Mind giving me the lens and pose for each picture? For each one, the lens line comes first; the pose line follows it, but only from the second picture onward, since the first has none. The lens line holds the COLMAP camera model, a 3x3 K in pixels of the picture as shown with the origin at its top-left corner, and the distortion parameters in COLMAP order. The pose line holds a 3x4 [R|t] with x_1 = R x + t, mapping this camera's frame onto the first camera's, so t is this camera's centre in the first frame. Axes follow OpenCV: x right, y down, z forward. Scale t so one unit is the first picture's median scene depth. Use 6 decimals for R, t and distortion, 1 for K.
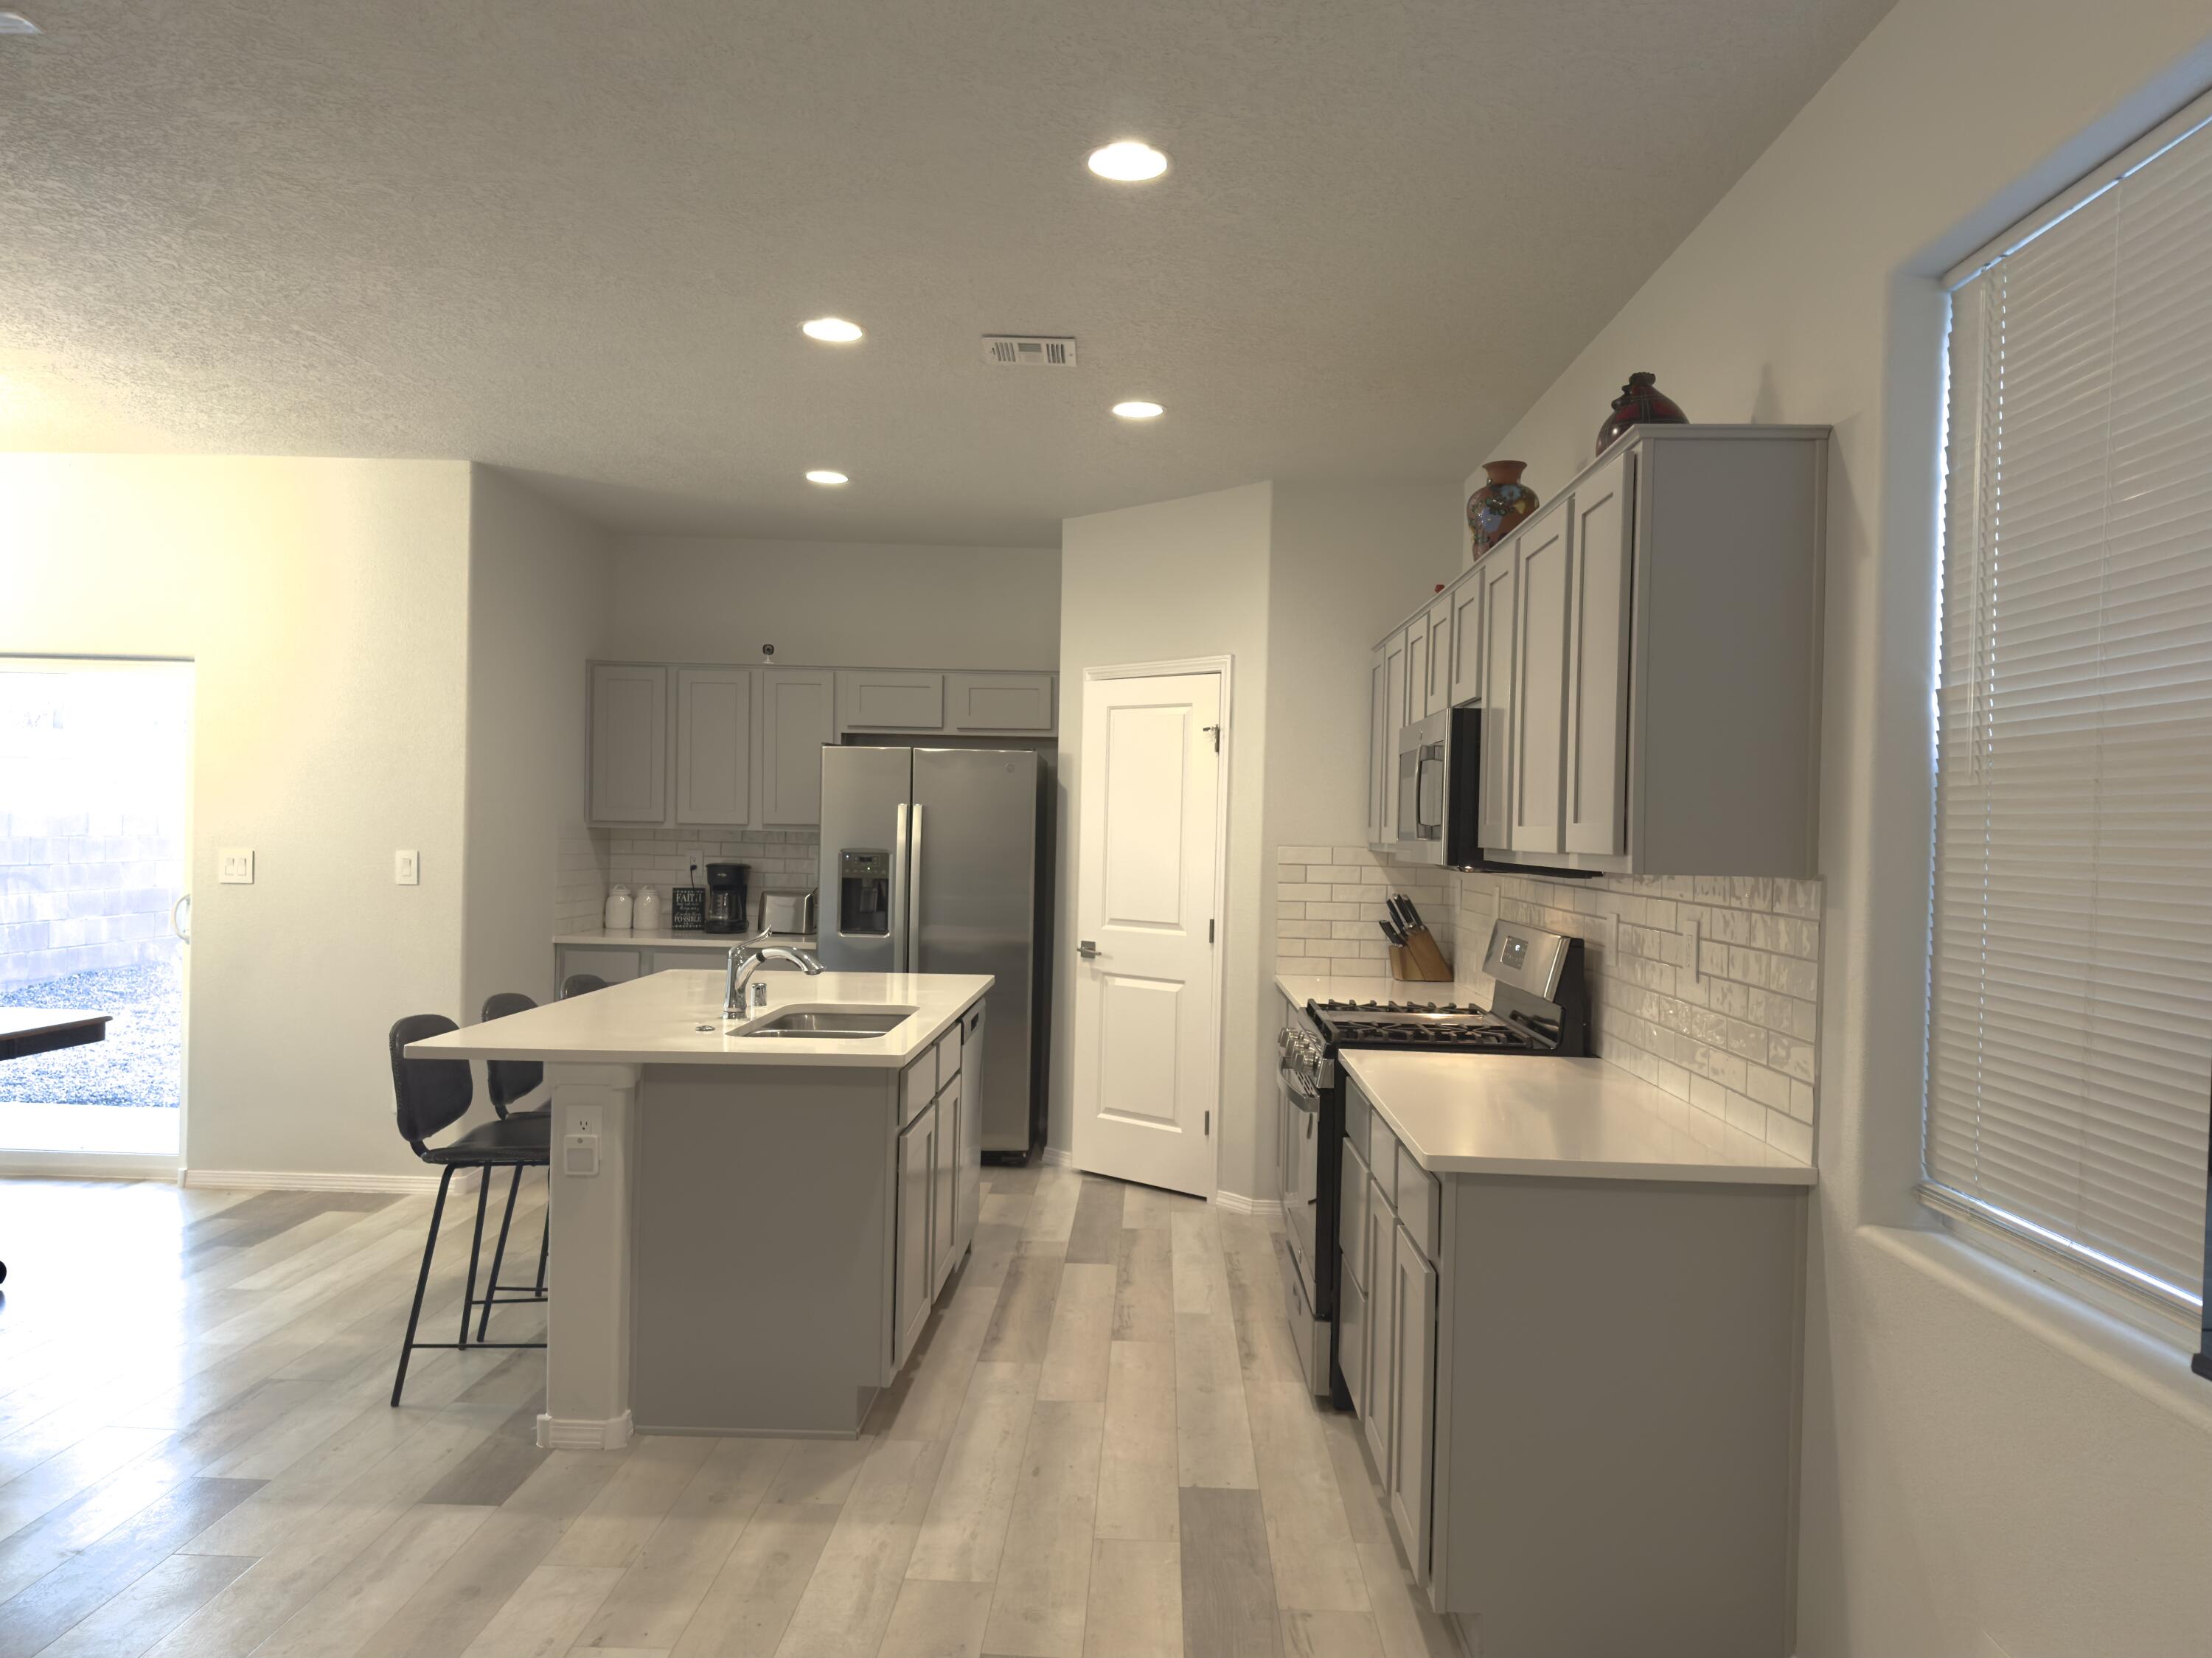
lens RADIAL K [[1570.6, 0, 1113.5], [0, 1570.6, 844.3], [0, 0, 1]] dist [0.115886, -0.193474]
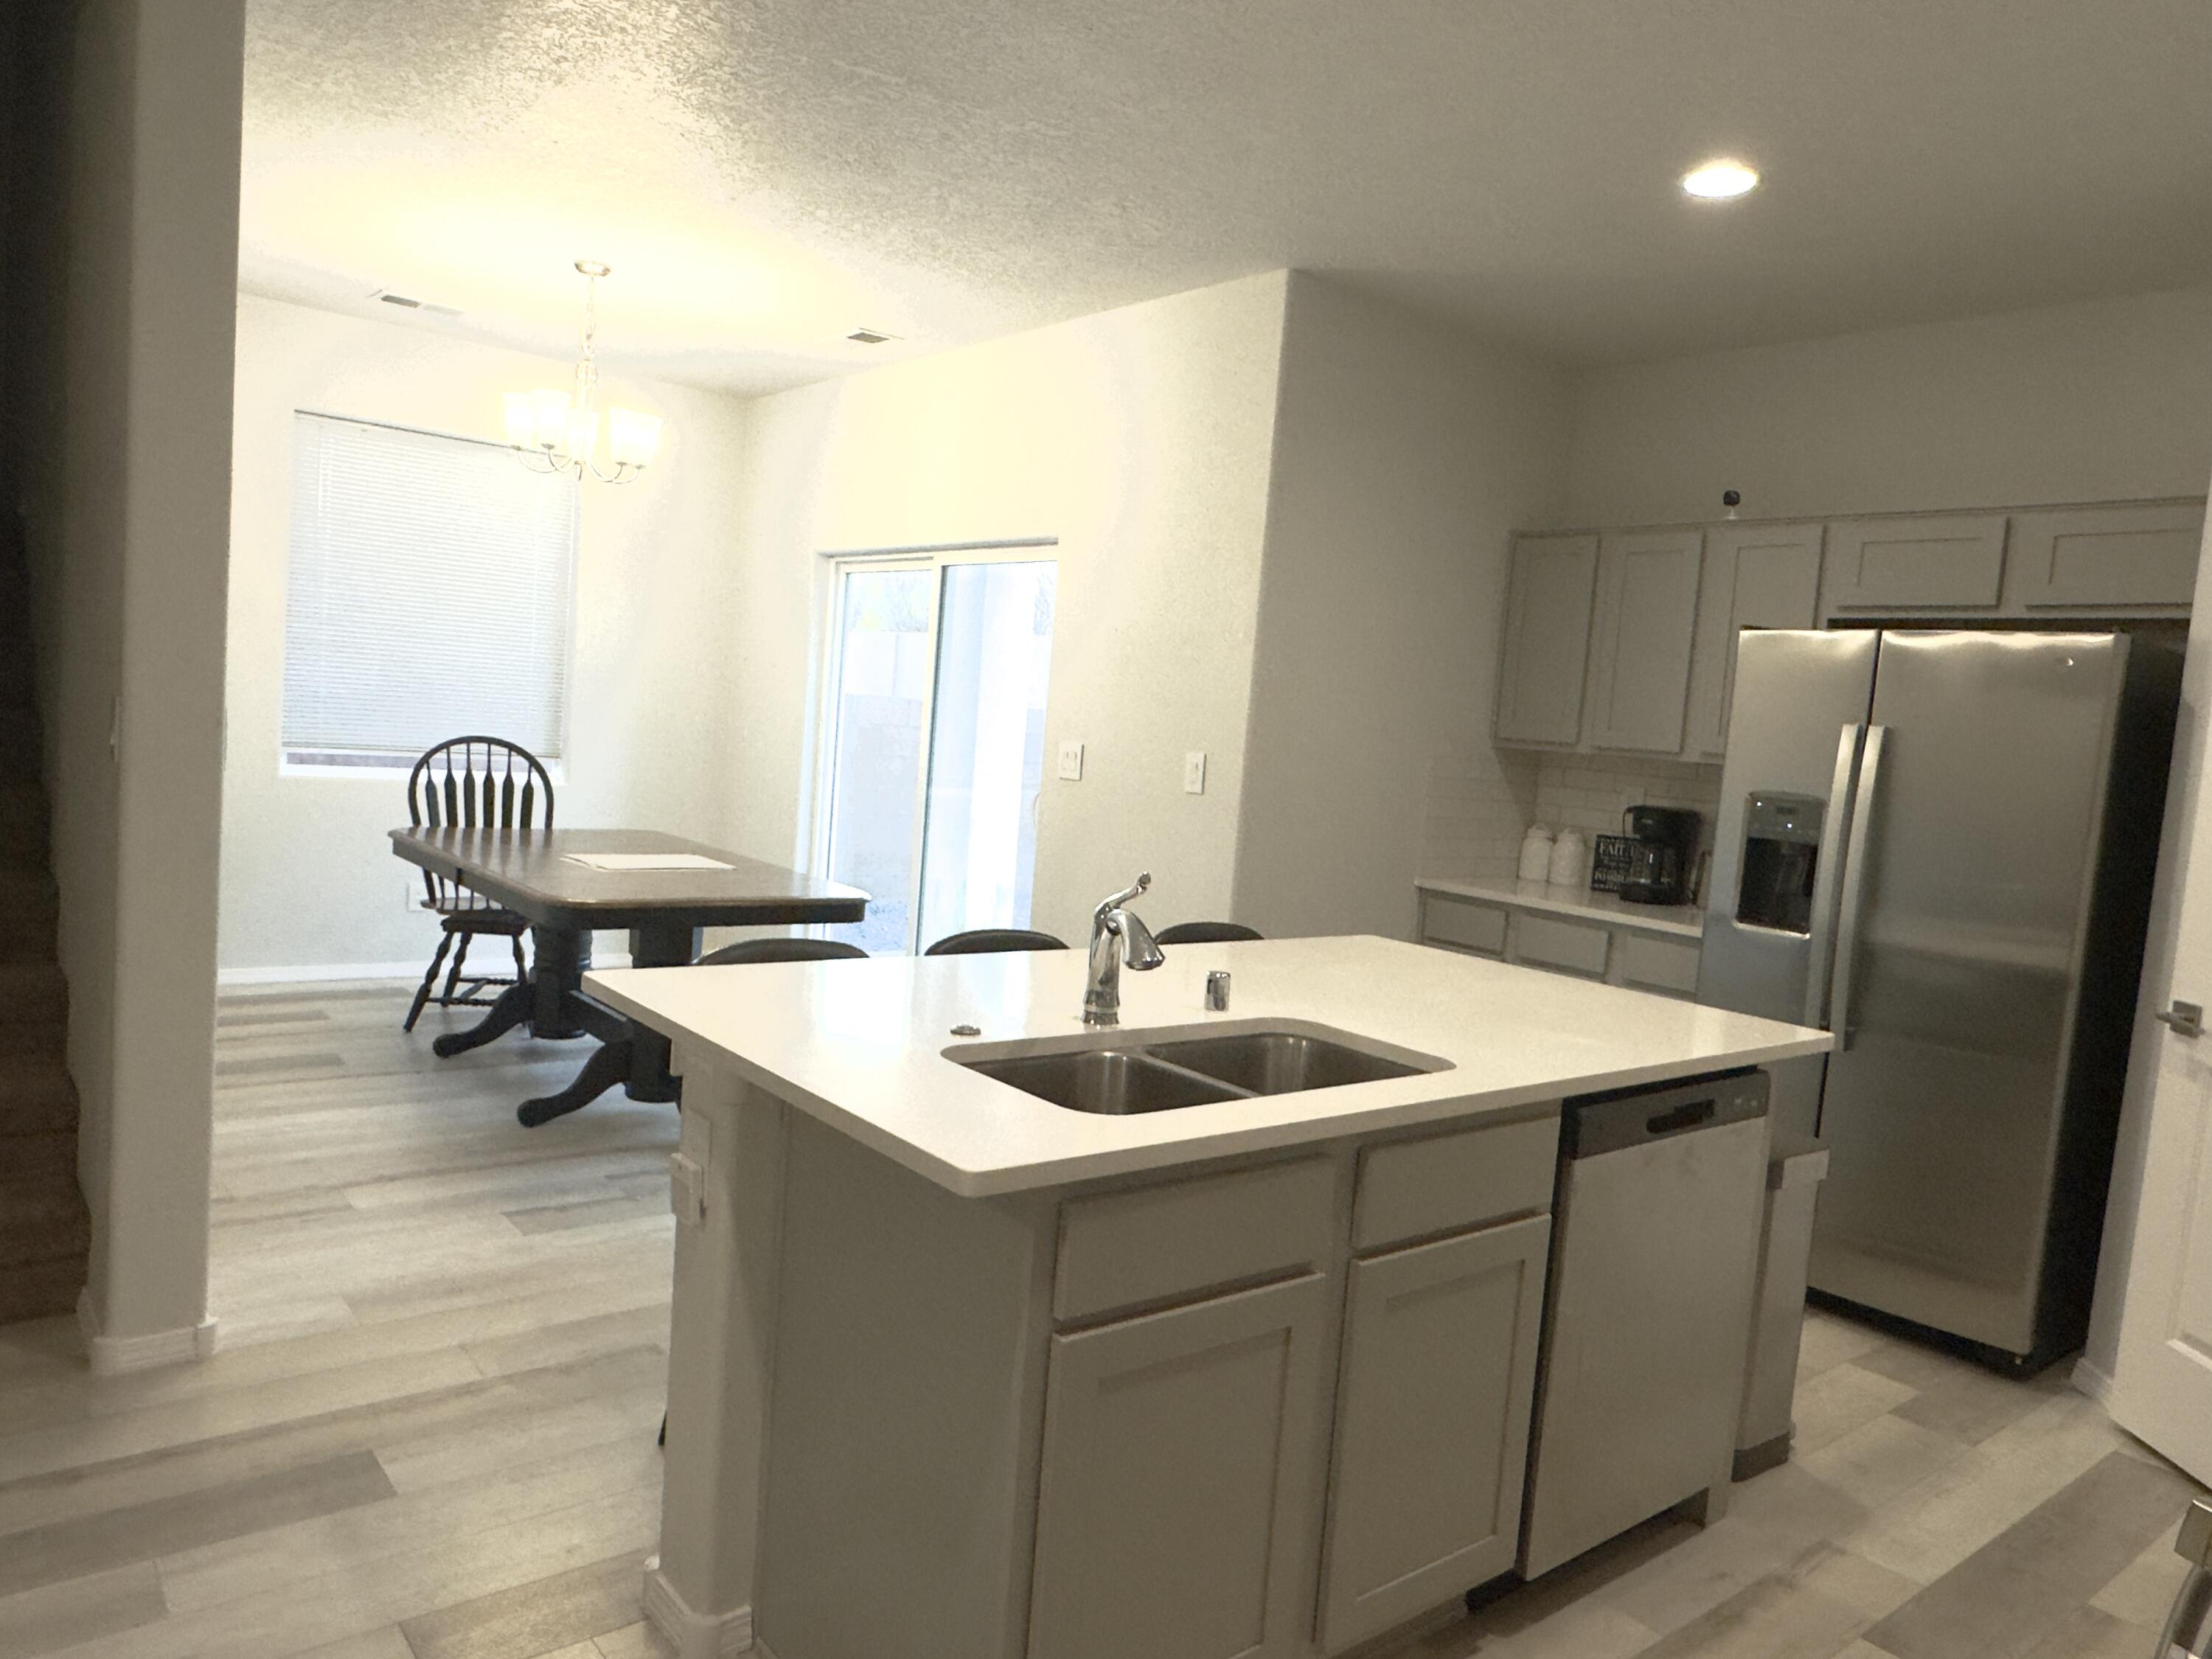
lens RADIAL K [[1491.7, 0, 1101.0], [0, 1491.7, 836.9], [0, 0, 1]] dist [-0.002613, -0.001985]
pose [[0.649660, 0.091342, -0.754718, 0.185297], [-0.072612, 0.995672, 0.058000, 0.008883], [0.756749, 0.017121, 0.653481, 0.667320]]
